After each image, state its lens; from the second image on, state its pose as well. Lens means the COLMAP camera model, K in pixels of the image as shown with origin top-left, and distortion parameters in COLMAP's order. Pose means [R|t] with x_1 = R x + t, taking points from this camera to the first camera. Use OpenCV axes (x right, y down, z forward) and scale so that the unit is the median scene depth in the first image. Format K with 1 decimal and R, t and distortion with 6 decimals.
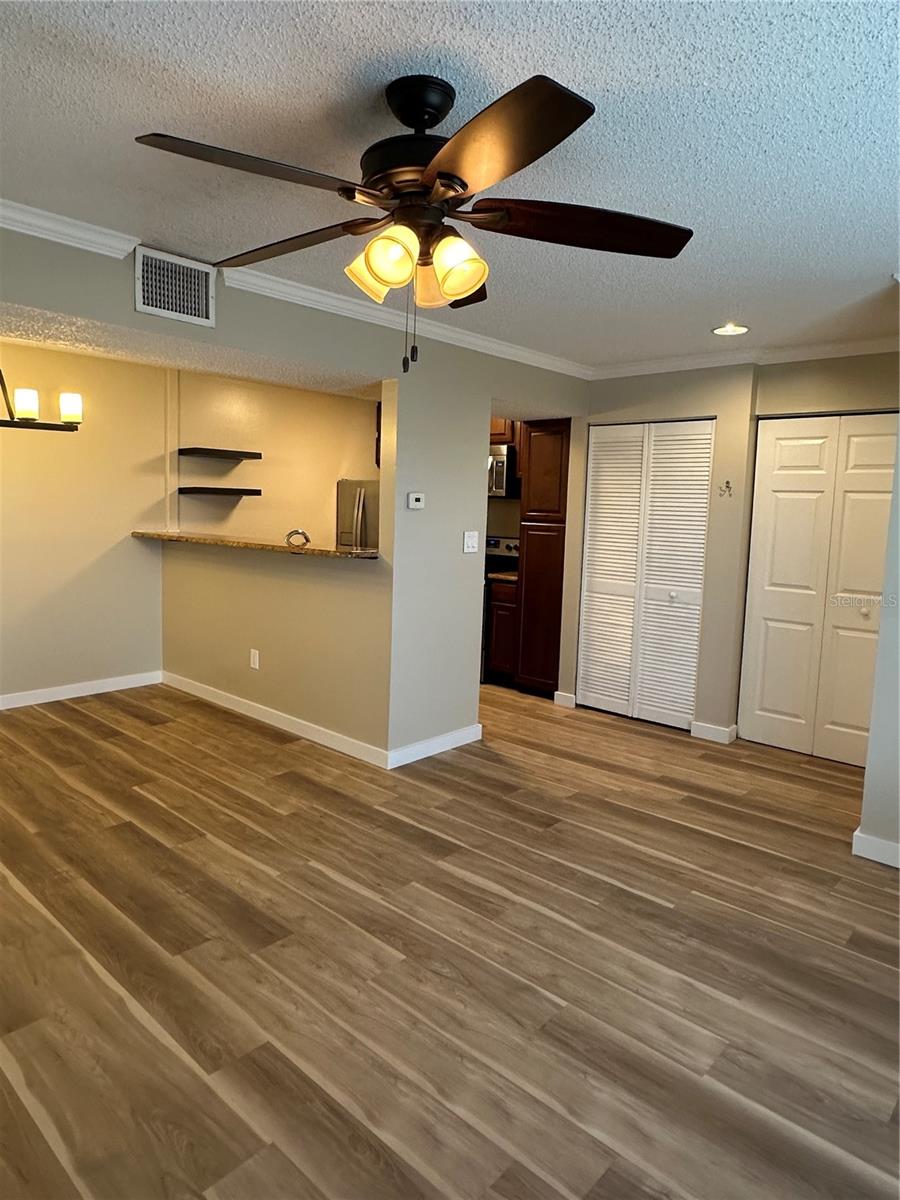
lens RADIAL K [[747.2, 0, 450.0], [0, 747.2, 600.0], [0, 0, 1]] dist [0.000298, 0.000000]
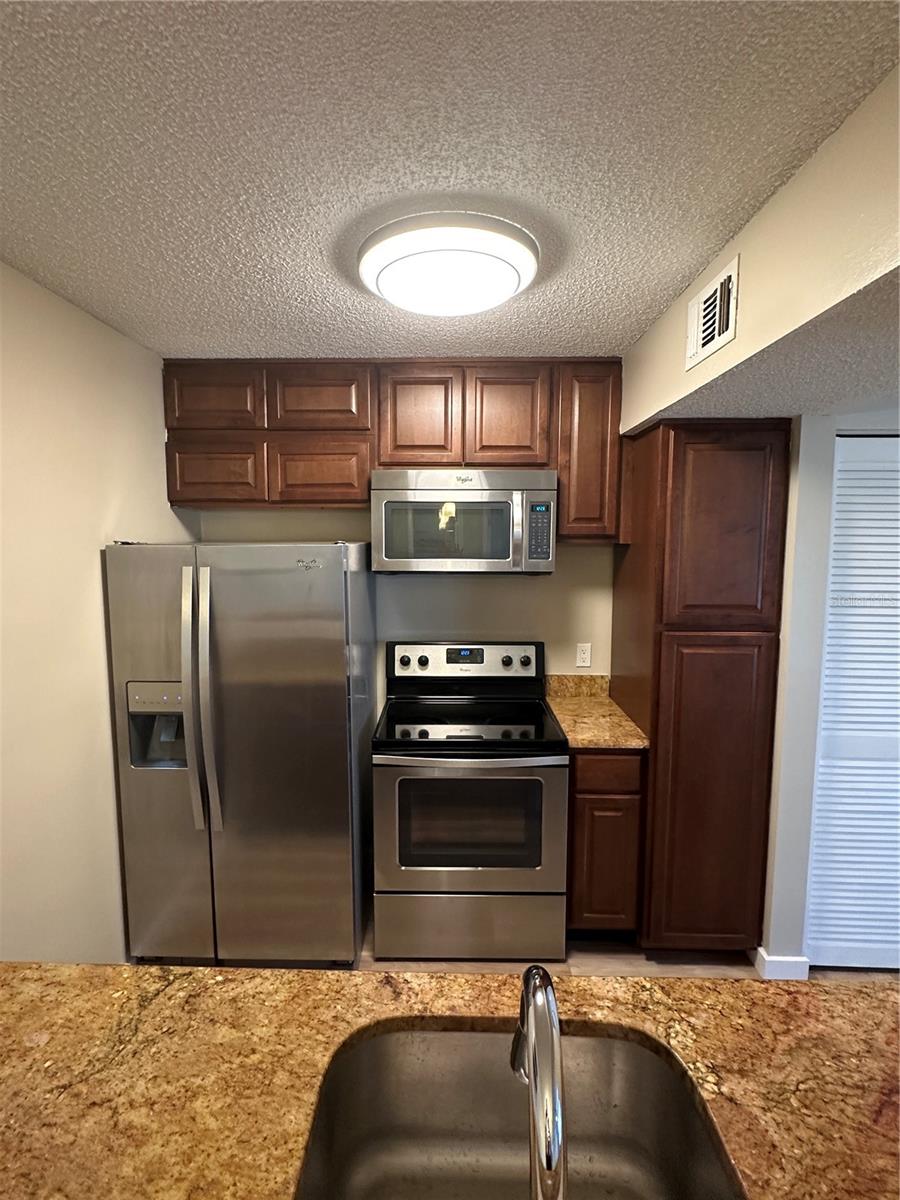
lens RADIAL K [[563.9, 0, 450.0], [0, 563.9, 600.0], [0, 0, 1]] dist [-0.000136, -0.000035]
pose [[0.752557, -0.096865, 0.651364, -0.250181], [0.102551, 0.994294, 0.029378, -0.152617], [-0.650493, 0.044689, 0.758196, 0.838011]]
